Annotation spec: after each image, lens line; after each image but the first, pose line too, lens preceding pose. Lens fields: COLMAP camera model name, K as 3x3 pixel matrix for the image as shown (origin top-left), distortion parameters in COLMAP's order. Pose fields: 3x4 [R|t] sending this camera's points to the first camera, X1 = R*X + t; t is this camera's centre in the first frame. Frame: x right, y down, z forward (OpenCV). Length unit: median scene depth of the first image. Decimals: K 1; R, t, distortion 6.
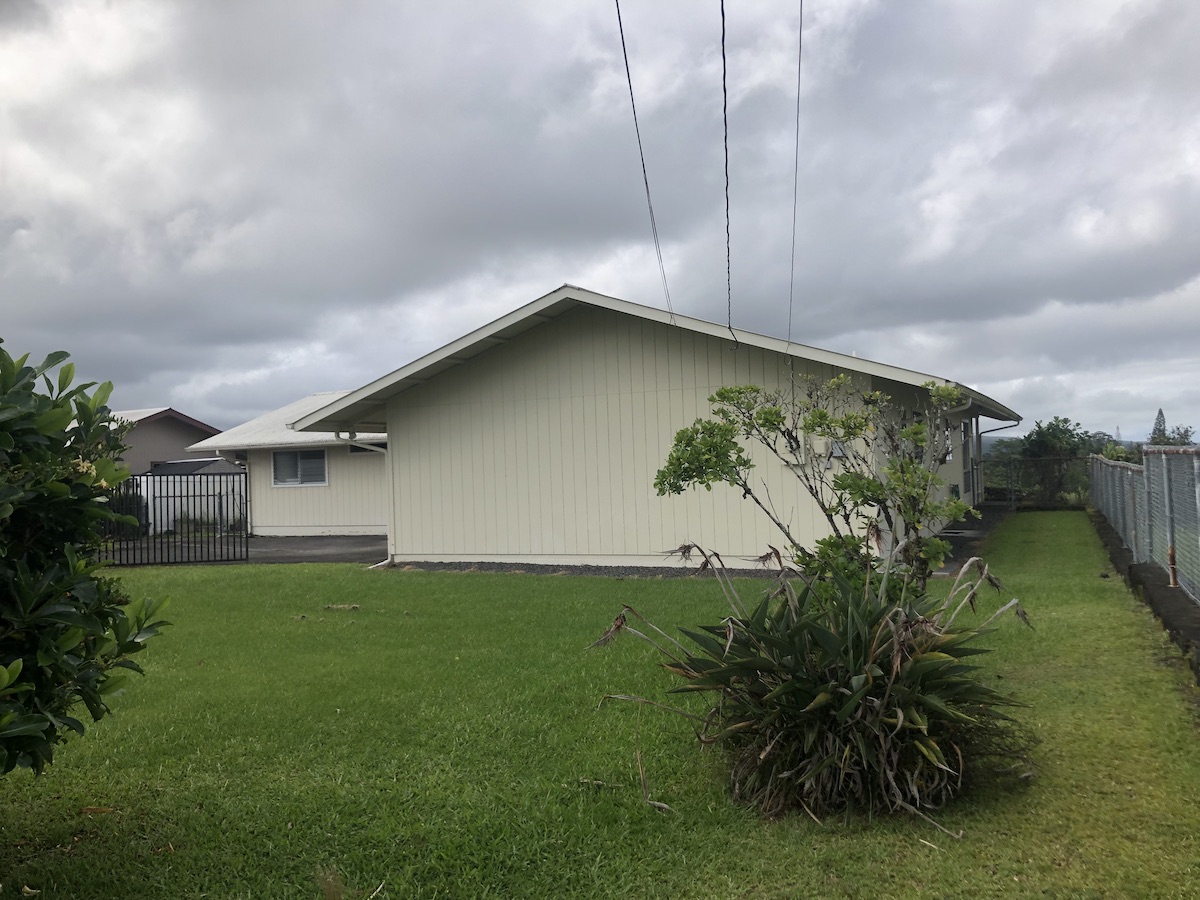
lens RADIAL K [[974.1, 0, 601.7], [0, 974.1, 448.0], [0, 0, 1]] dist [0.025714, -0.013201]
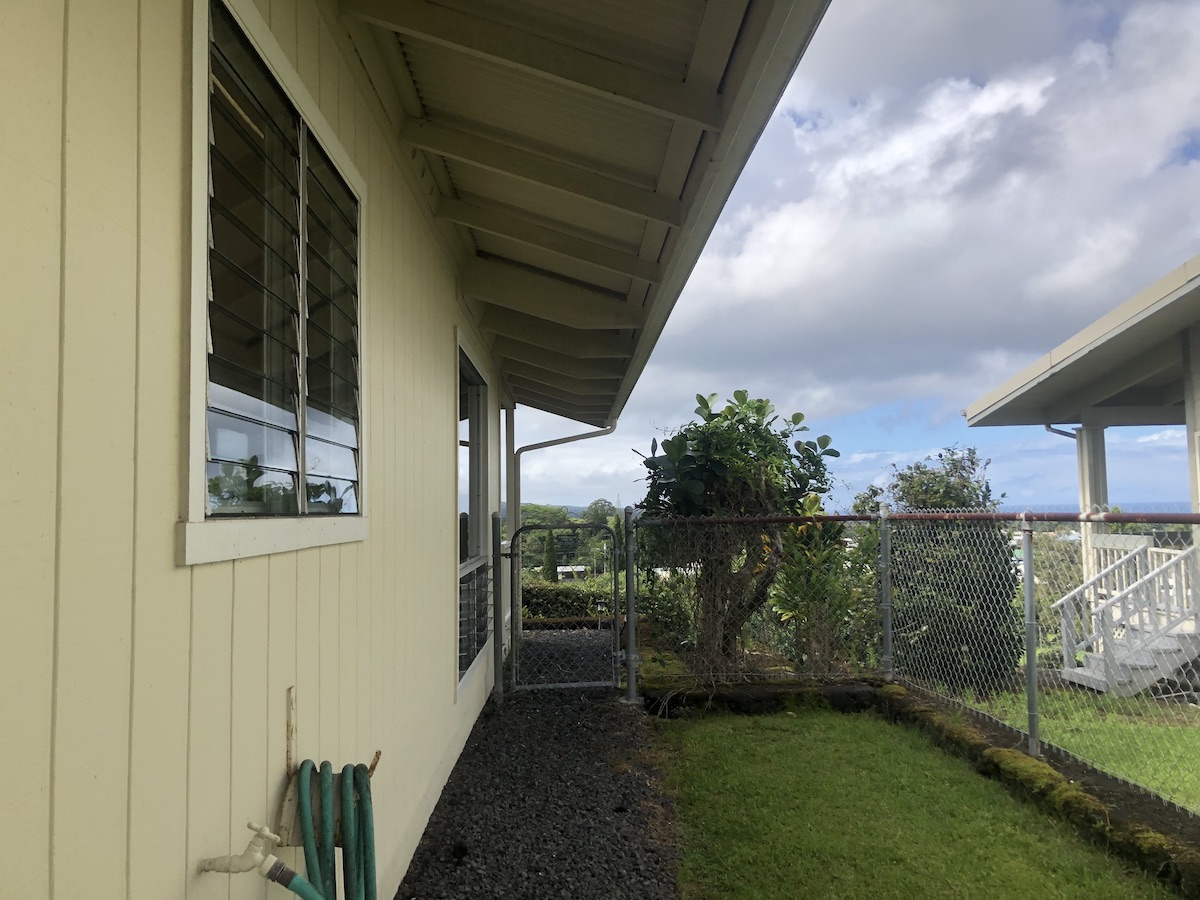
lens RADIAL K [[974.1, 0, 597.9], [0, 974.1, 449.3], [0, 0, 1]] dist [0.025714, -0.013201]
pose [[0.887832, 0.047483, 0.457710, 0.273310], [-0.019310, 0.997630, -0.066039, 0.009996], [-0.459762, 0.049793, 0.886645, 0.735258]]
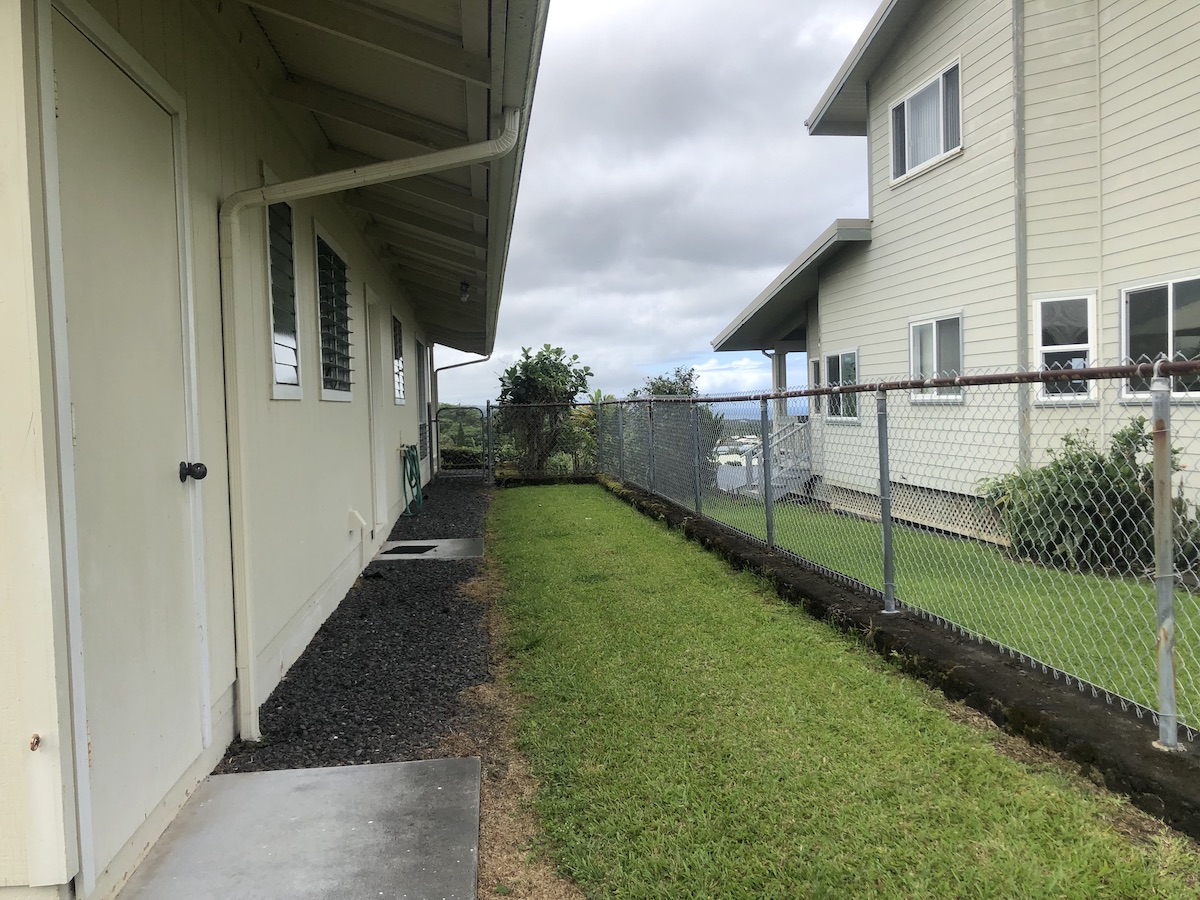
lens RADIAL K [[974.1, 0, 607.4], [0, 974.1, 447.9], [0, 0, 1]] dist [0.025714, -0.013201]
pose [[0.839365, -0.008209, 0.543507, 0.133527], [-0.010967, 0.999427, 0.032031, 0.017603], [-0.543458, -0.032846, 0.838793, 0.412313]]
